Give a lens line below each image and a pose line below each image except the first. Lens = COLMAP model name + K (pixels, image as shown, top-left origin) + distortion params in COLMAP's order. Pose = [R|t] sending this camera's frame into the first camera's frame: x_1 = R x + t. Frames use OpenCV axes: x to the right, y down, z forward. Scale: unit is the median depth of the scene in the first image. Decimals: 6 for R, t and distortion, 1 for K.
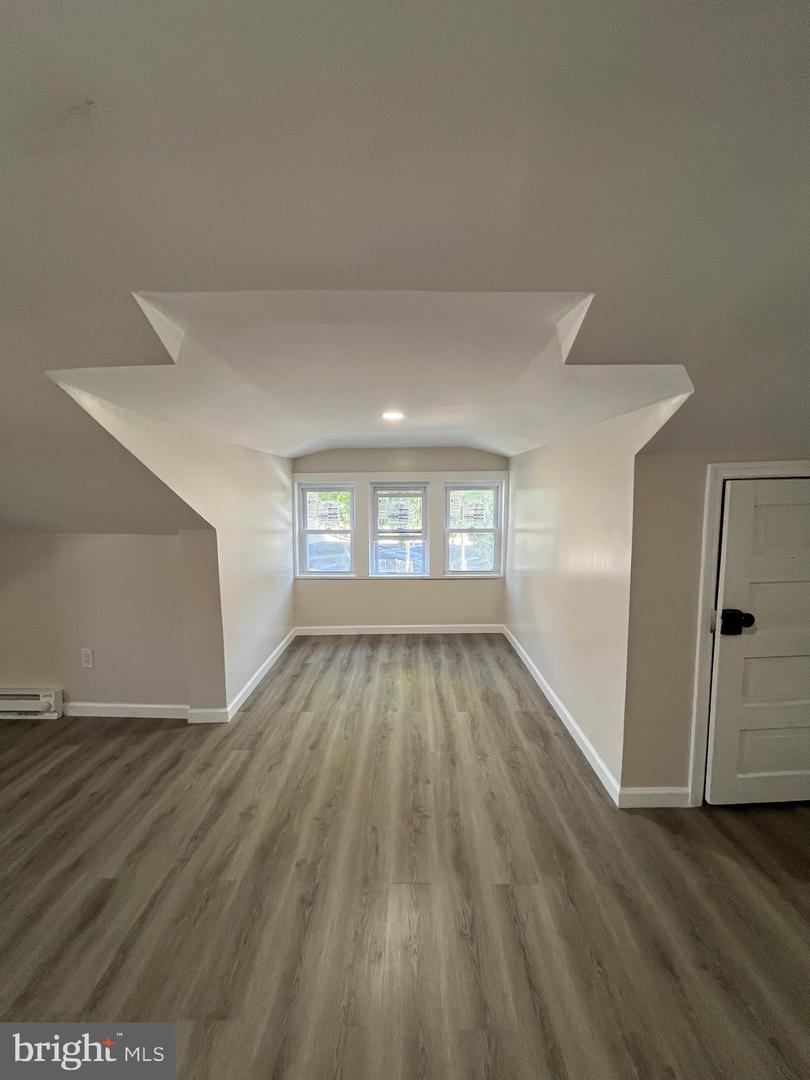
lens RADIAL K [[436.8, 0, 404.7], [0, 436.8, 540.0], [0, 0, 1]] dist [-0.001324, -0.000931]
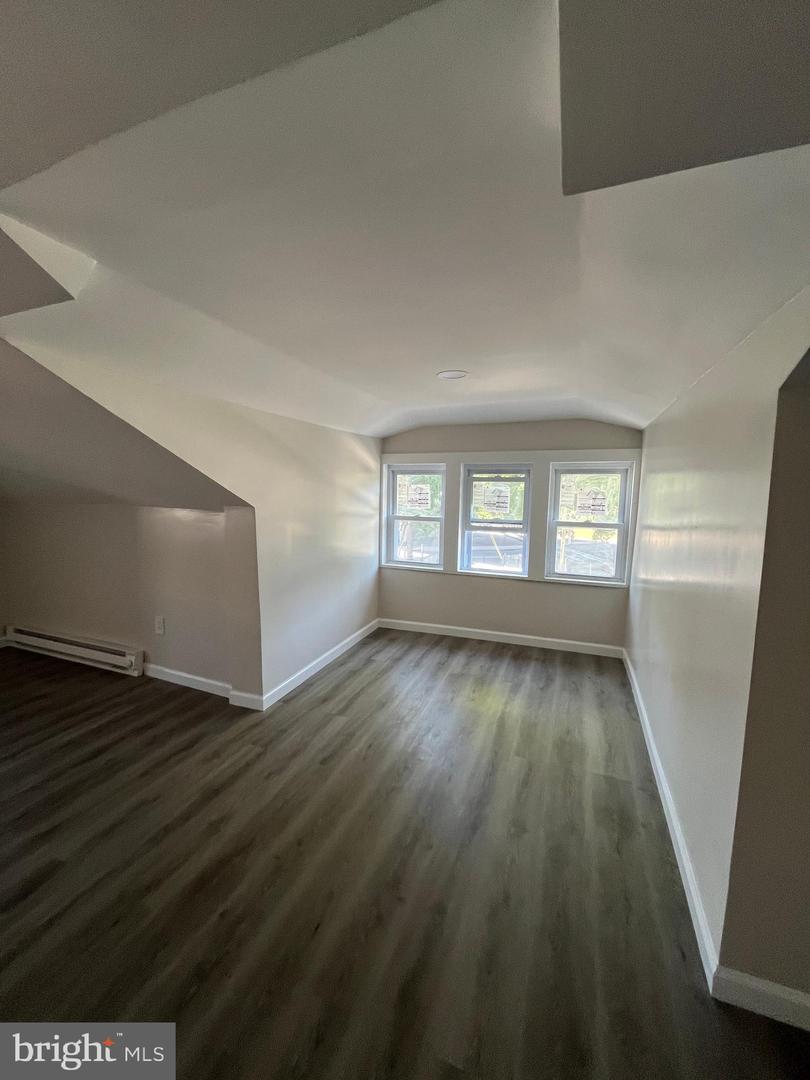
lens RADIAL K [[436.8, 0, 404.0], [0, 436.8, 536.4], [0, 0, 1]] dist [-0.001324, -0.000931]
pose [[0.934214, 0.057337, -0.352074, 0.142019], [-0.053250, 0.998354, 0.021290, 0.000262], [0.352715, -0.001142, 0.935730, 0.157086]]
